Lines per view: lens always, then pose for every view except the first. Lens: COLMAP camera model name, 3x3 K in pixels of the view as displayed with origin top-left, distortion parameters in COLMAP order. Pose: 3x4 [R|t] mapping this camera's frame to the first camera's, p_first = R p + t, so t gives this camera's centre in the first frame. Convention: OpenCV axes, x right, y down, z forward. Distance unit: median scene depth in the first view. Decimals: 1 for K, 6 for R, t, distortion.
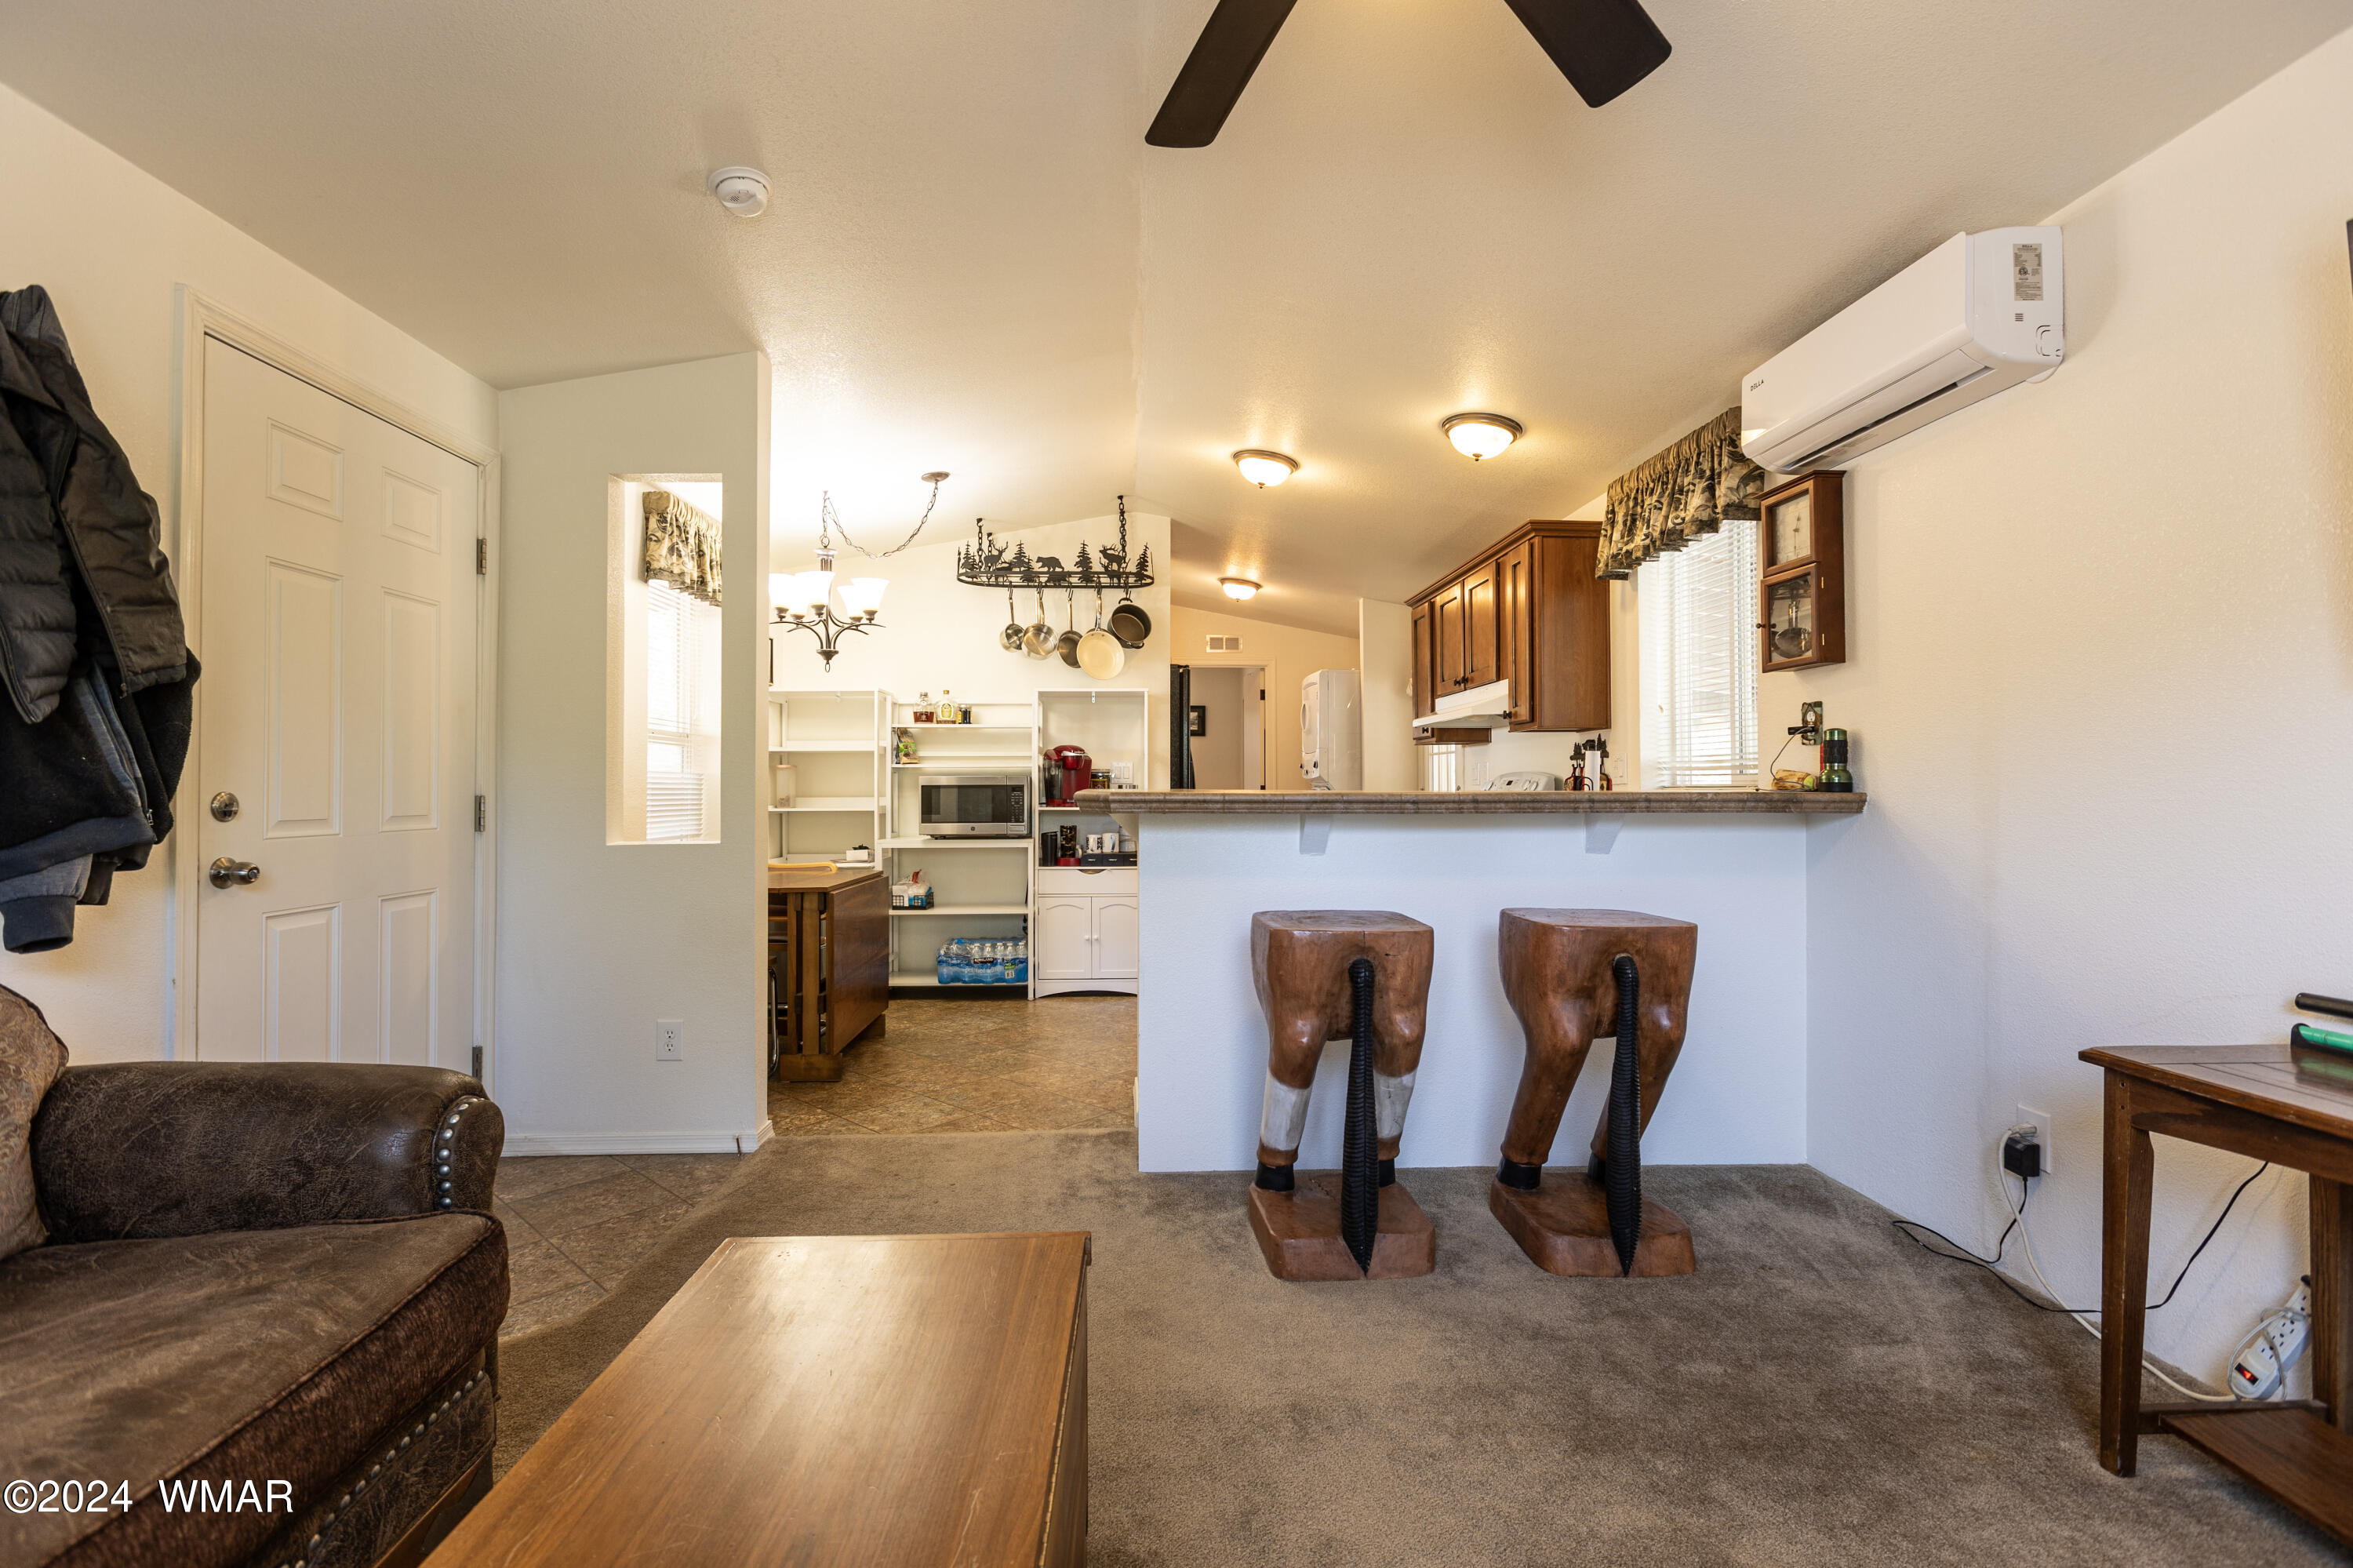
lens RADIAL K [[1039.7, 0, 1178.1], [0, 1039.7, 782.0], [0, 0, 1]] dist [0.000142, 0.000054]
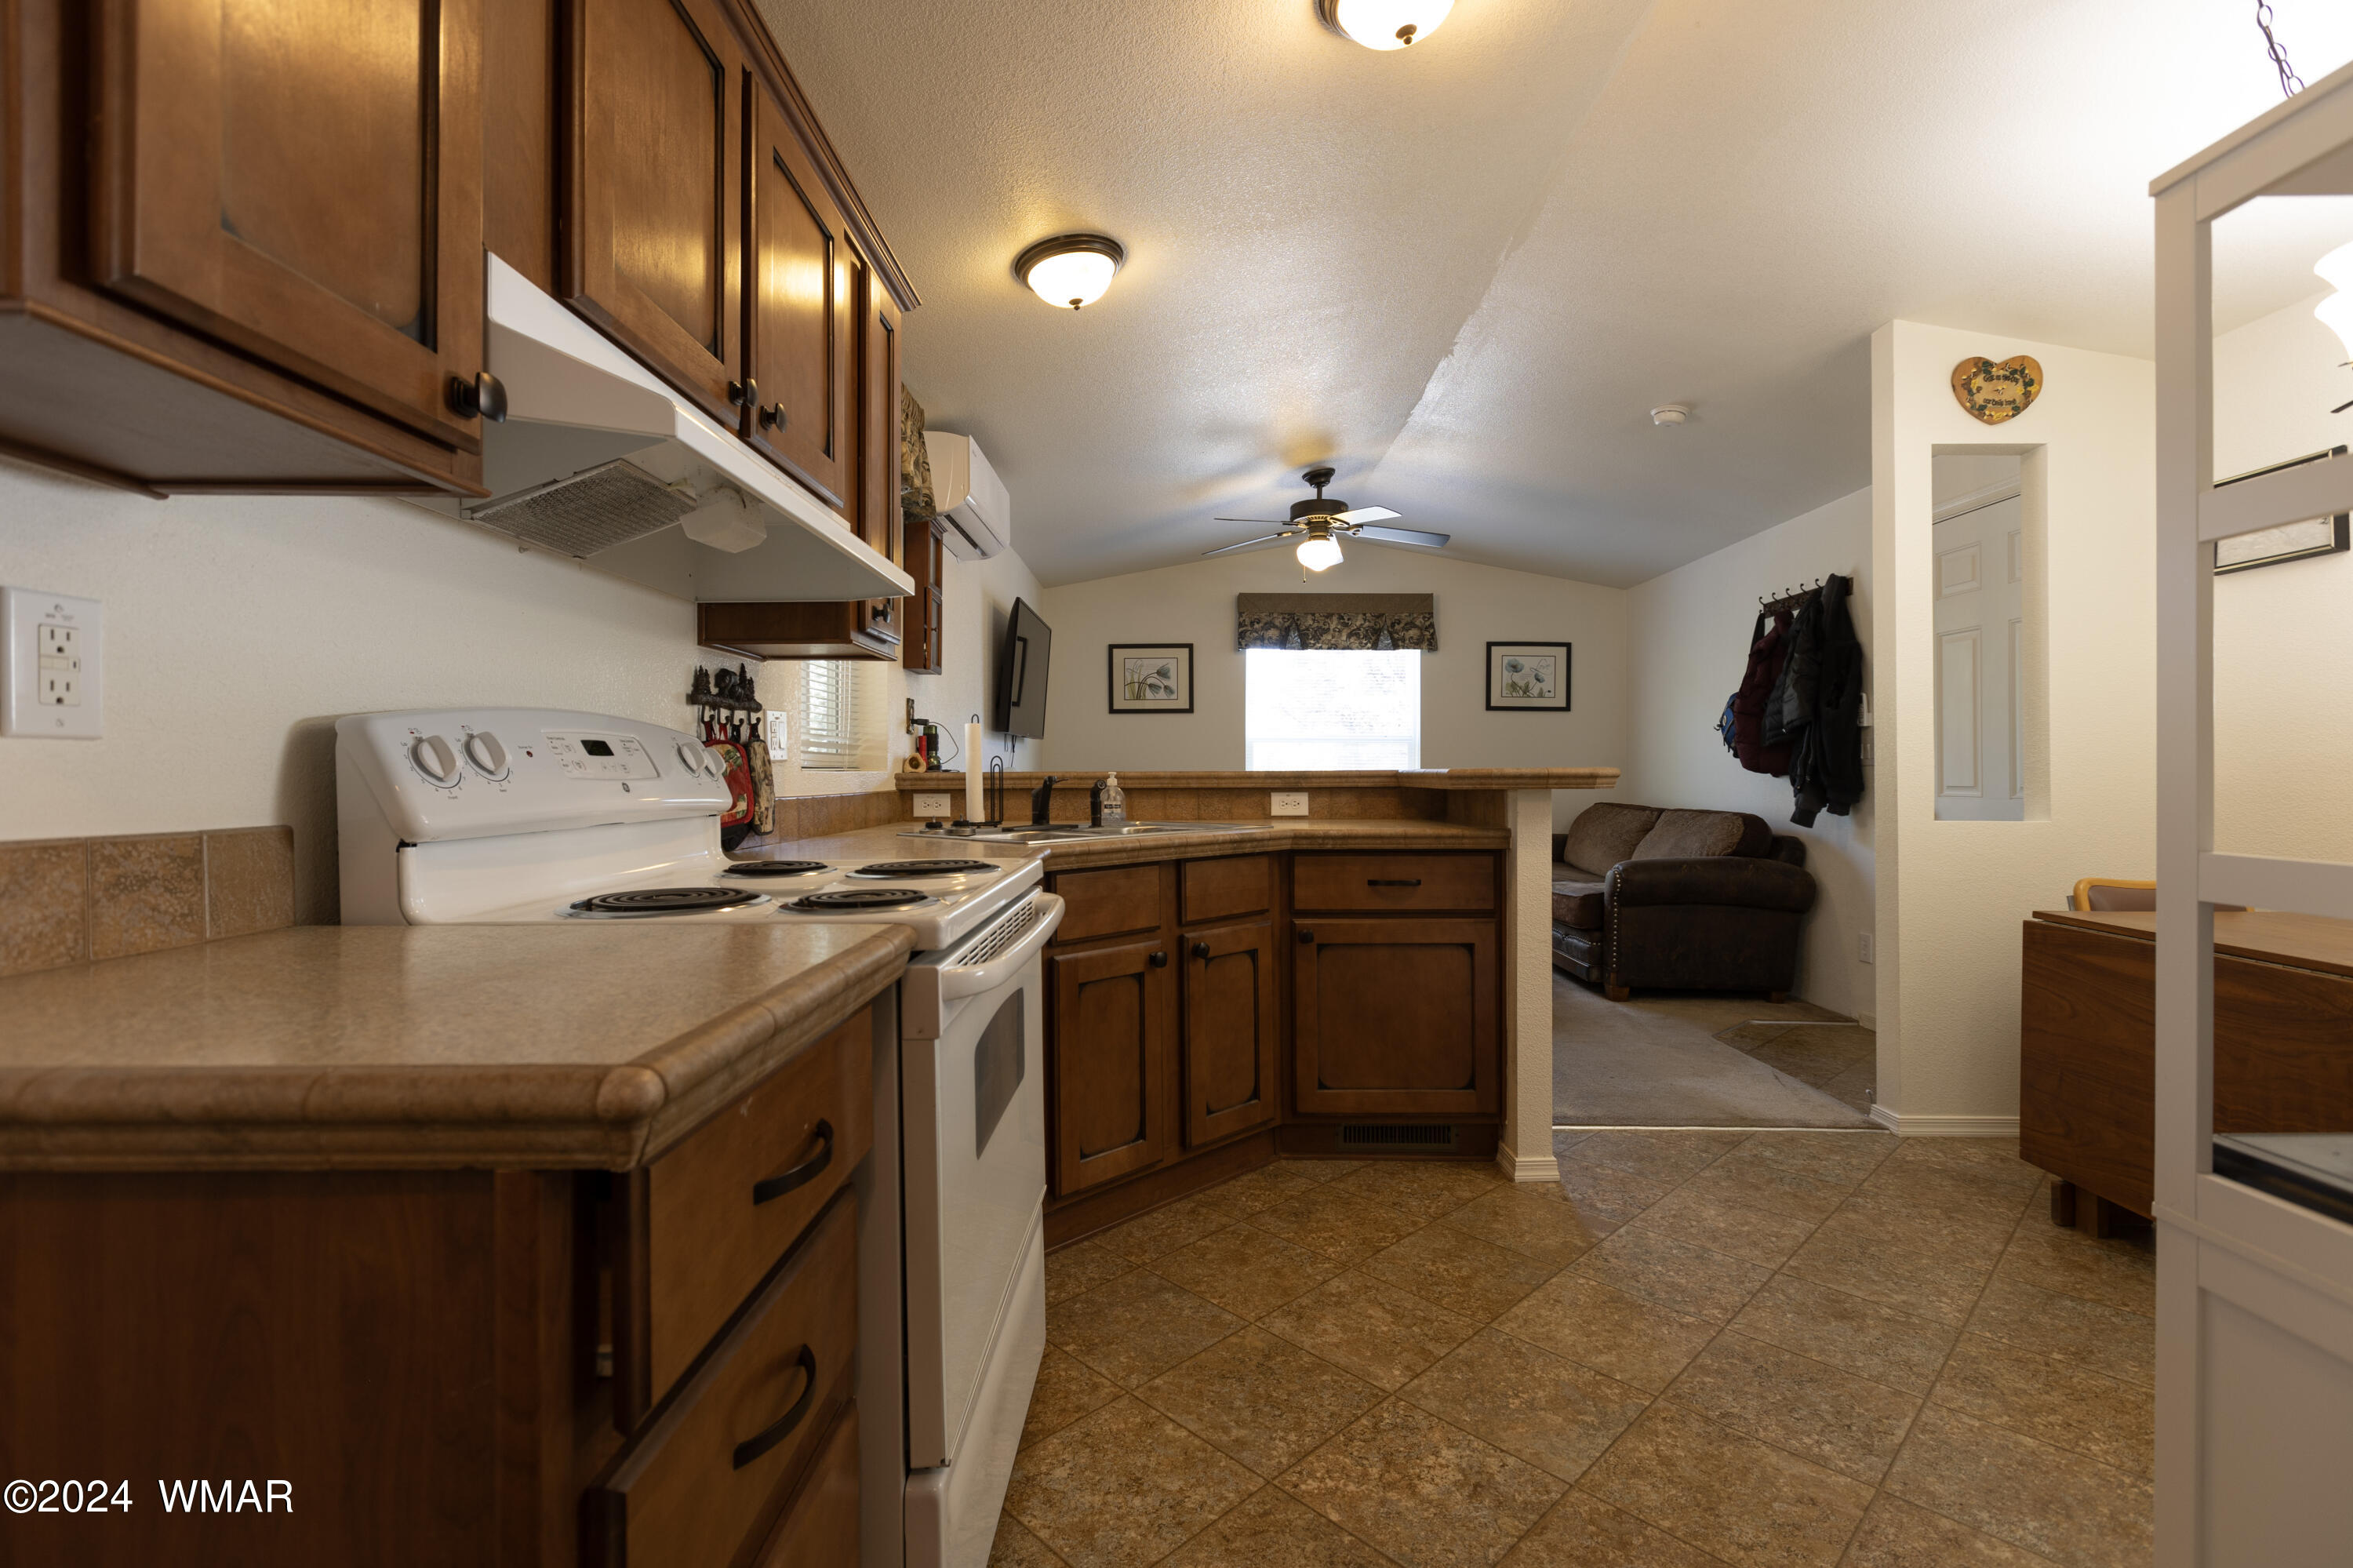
lens RADIAL K [[1039.7, 0, 1173.4], [0, 1039.7, 775.0], [0, 0, 1]] dist [0.000142, 0.000054]
pose [[-0.997166, 0.003314, 0.075160, 0.205432], [0.002953, 0.999984, -0.004915, 0.018878], [-0.075175, -0.004679, -0.997159, 2.103161]]
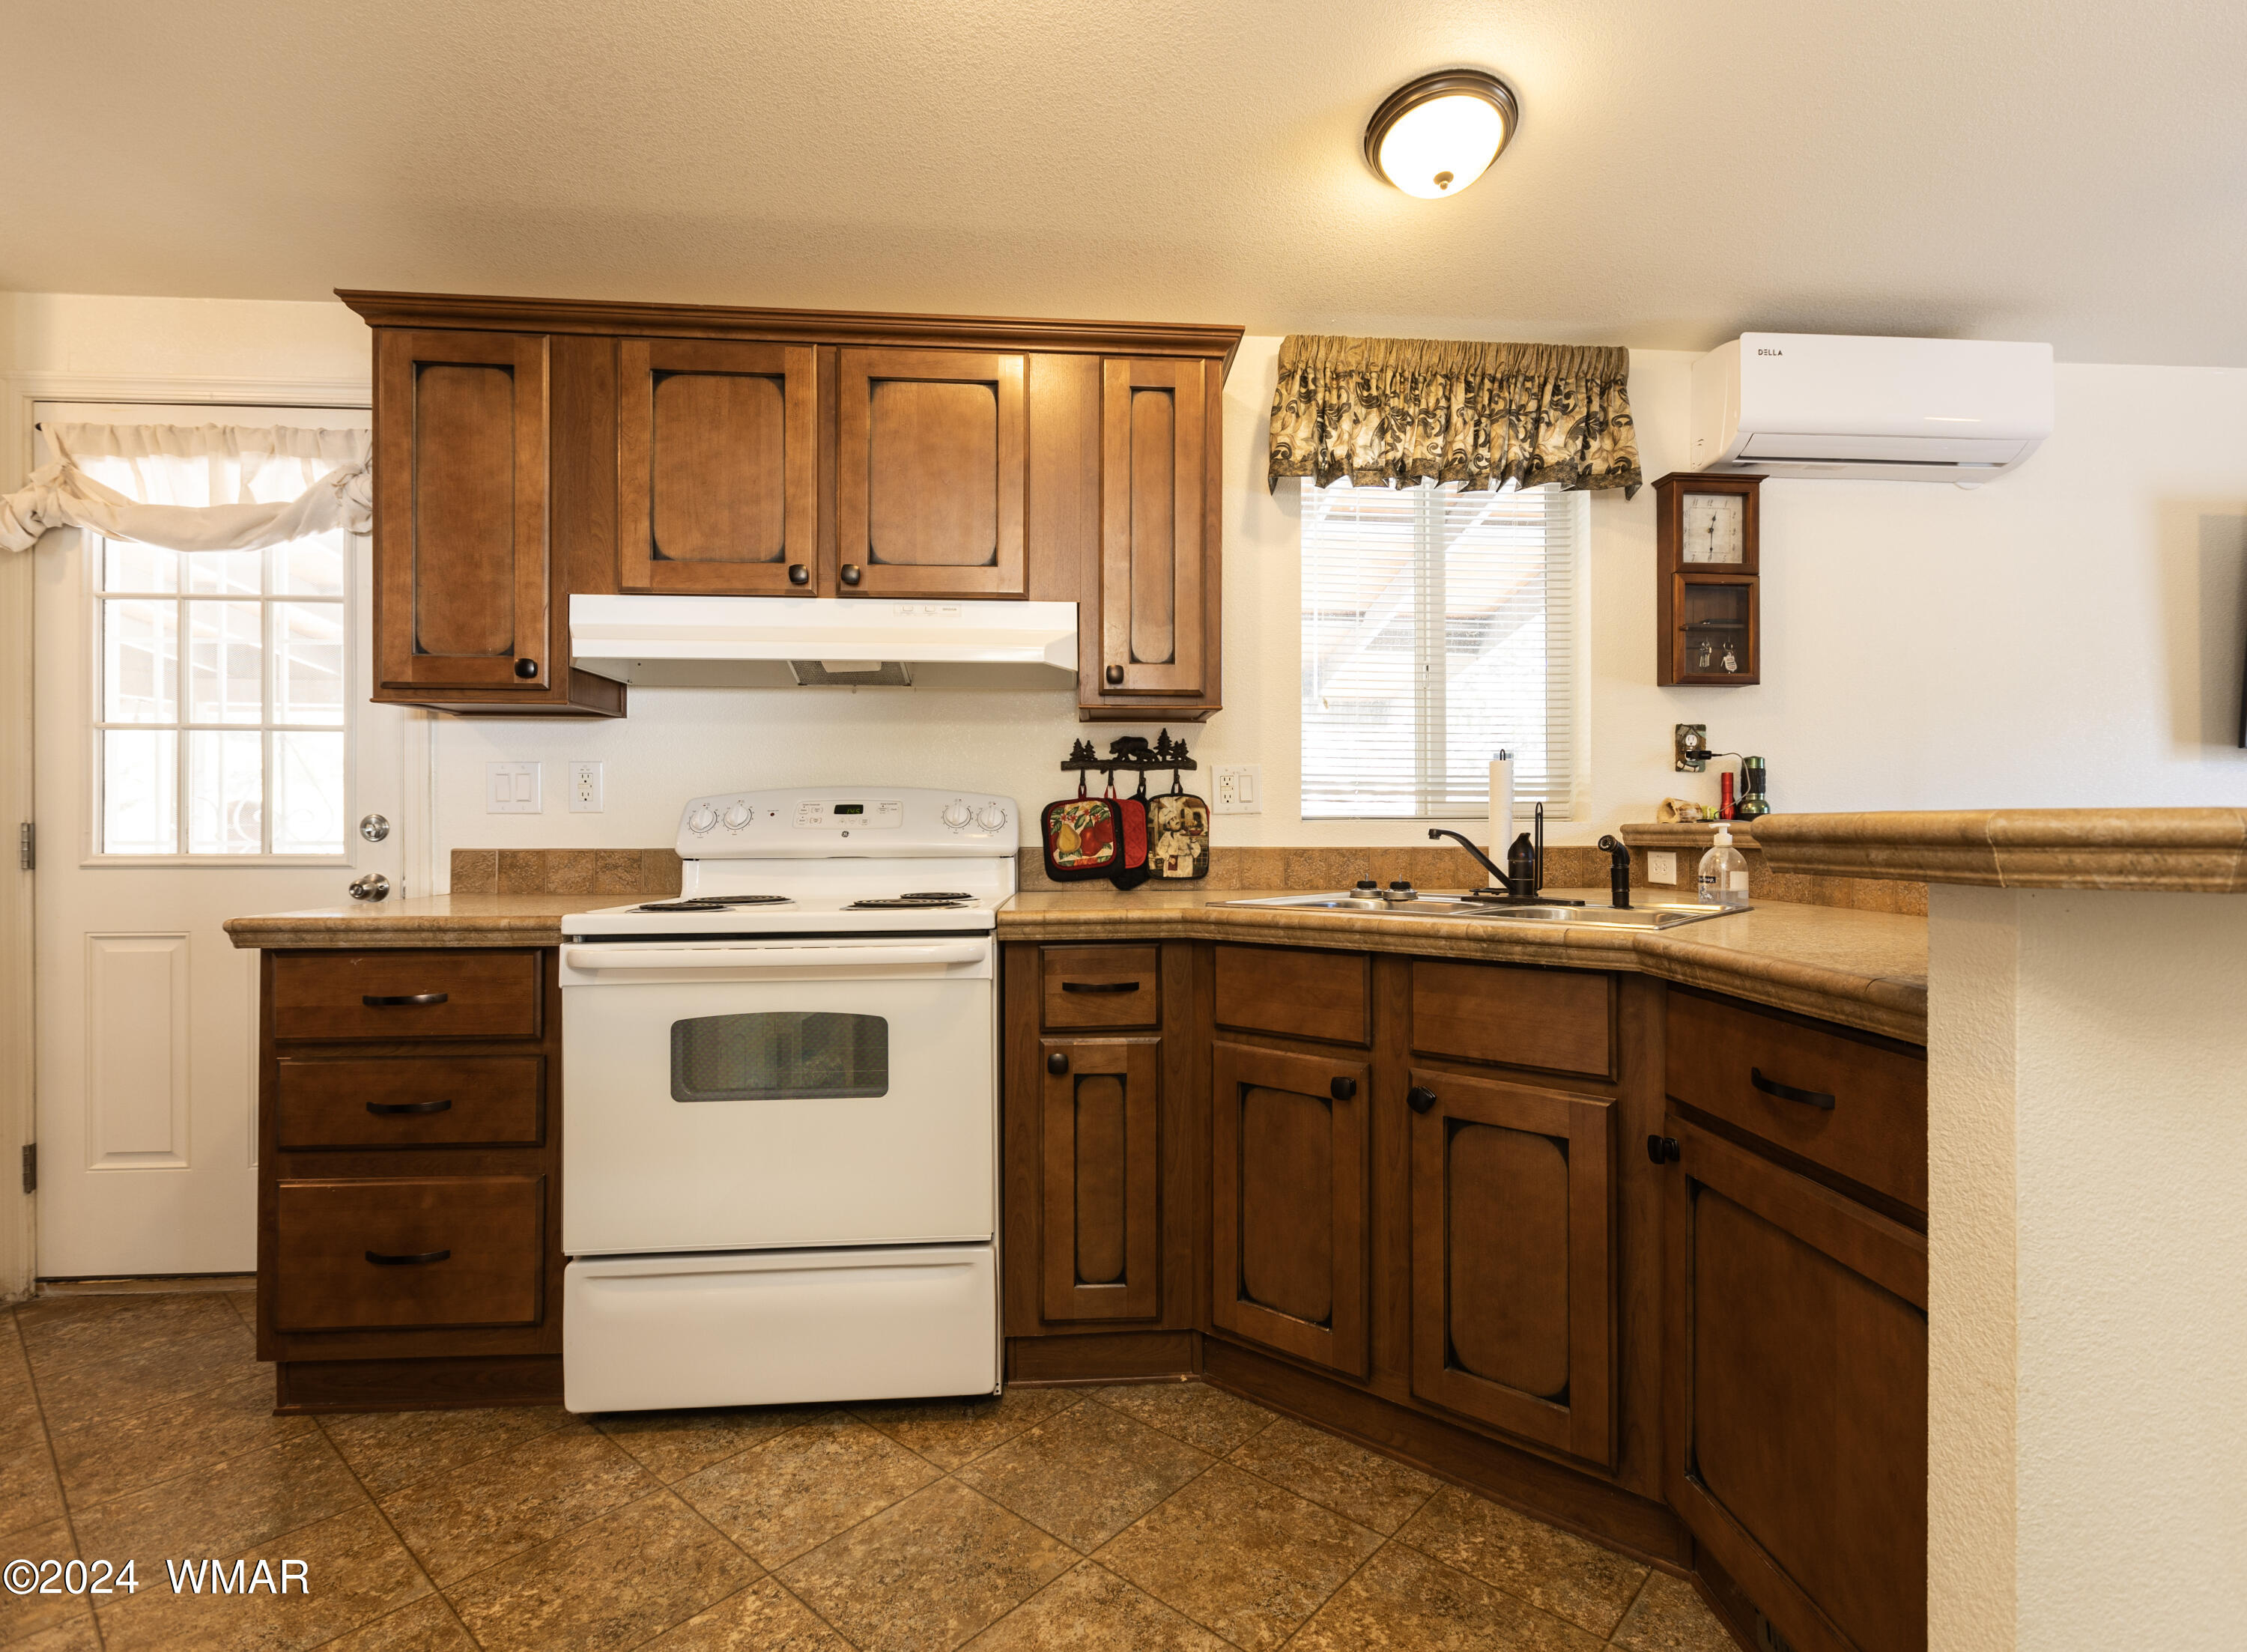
lens RADIAL K [[1066.6, 0, 1128.4], [0, 1066.6, 825.8], [0, 0, 1]] dist [-0.001469, -0.000777]
pose [[-0.019513, 0.002396, 0.999807, -0.296999], [-0.005706, 0.999981, -0.002508, 0.016163], [-0.999793, -0.005753, -0.019499, 1.439719]]
